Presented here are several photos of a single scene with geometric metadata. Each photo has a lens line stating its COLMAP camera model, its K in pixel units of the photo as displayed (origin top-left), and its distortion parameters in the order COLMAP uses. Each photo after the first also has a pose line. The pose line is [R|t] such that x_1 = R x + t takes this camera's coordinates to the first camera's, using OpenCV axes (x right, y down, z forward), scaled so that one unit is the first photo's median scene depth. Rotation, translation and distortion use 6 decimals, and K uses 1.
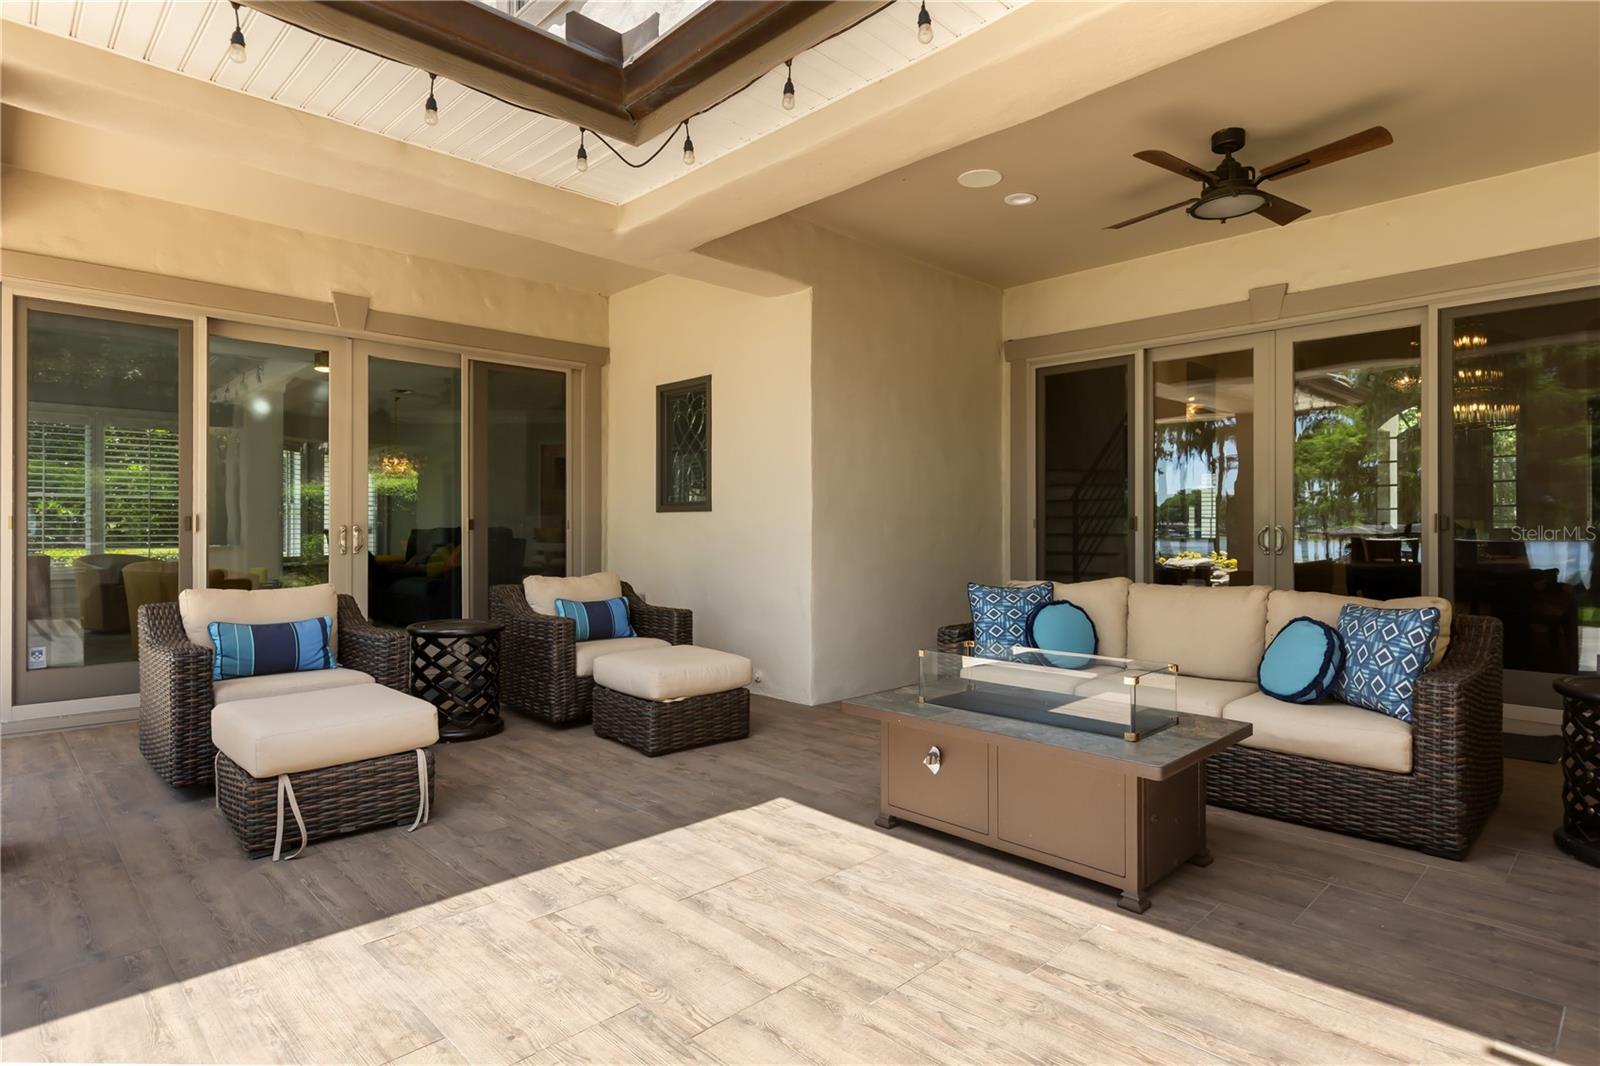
lens RADIAL K [[851.8, 0, 800.0], [0, 851.8, 533.0], [0, 0, 1]] dist [-0.000348, 0.000044]
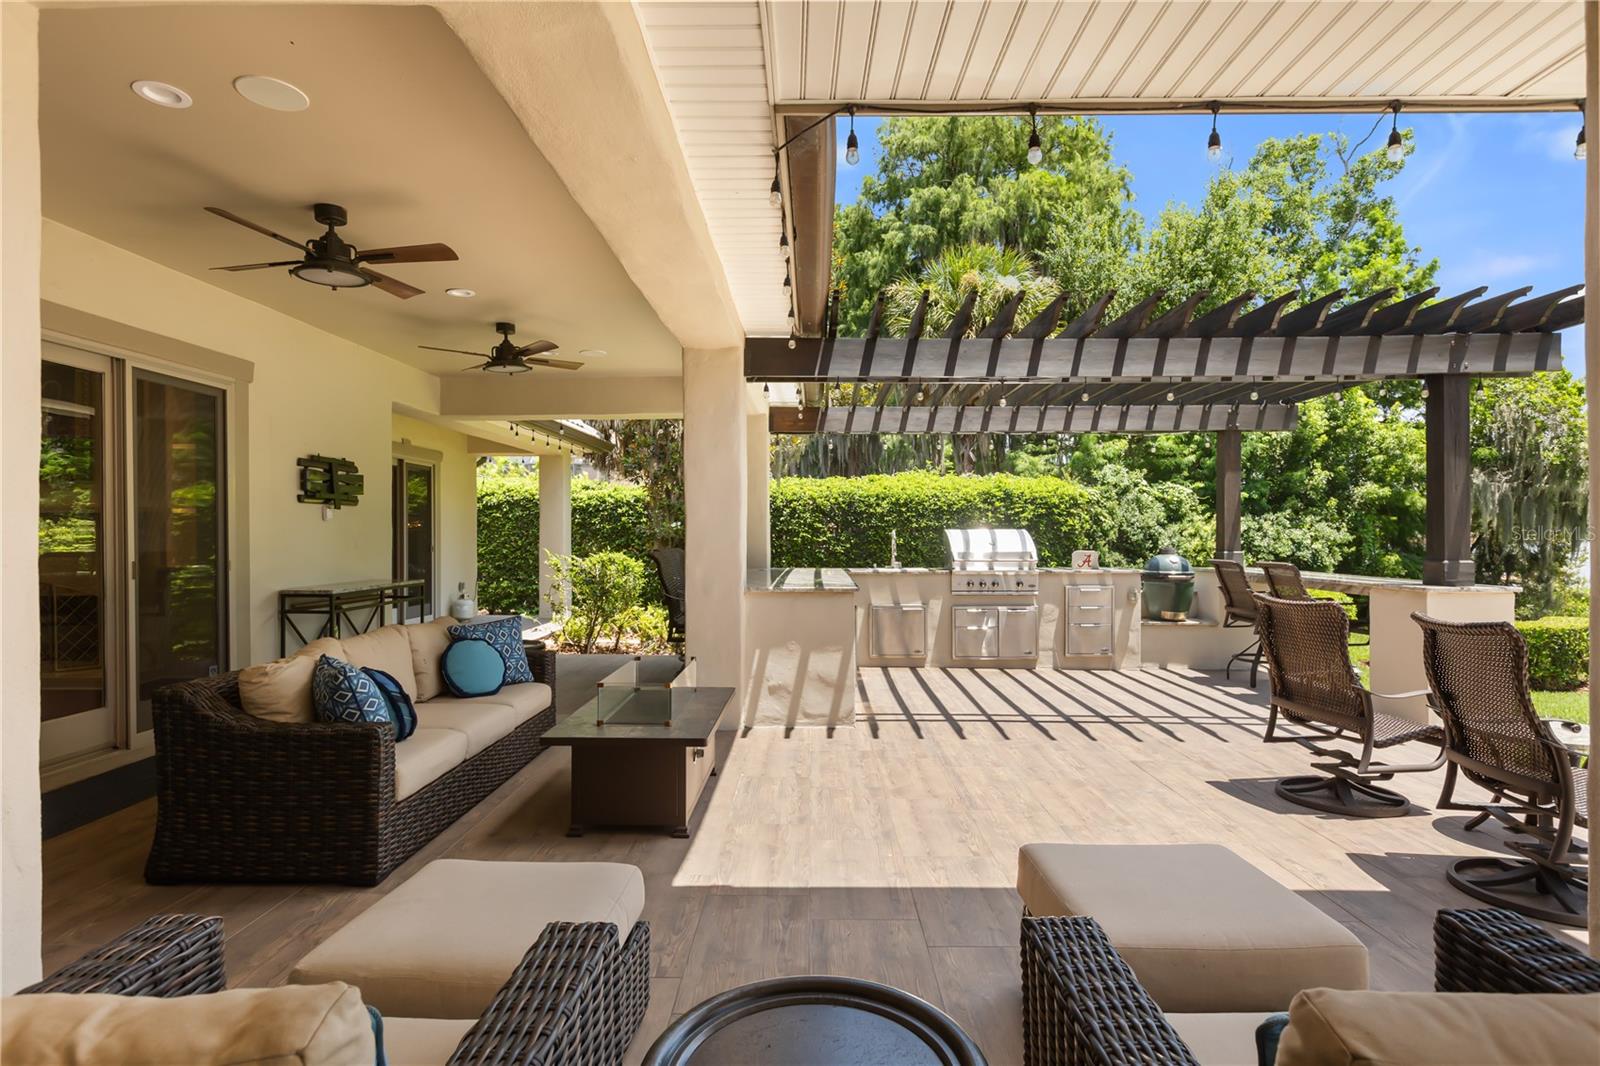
lens RADIAL K [[821.1, 0, 810.0], [0, 821.1, 541.1], [0, 0, 1]] dist [-0.001583, 0.000037]
pose [[-0.713997, -0.002455, 0.700145, -0.932890], [0.004521, 0.999957, 0.008117, -0.084832], [-0.700134, 0.008961, -0.713955, 1.917517]]
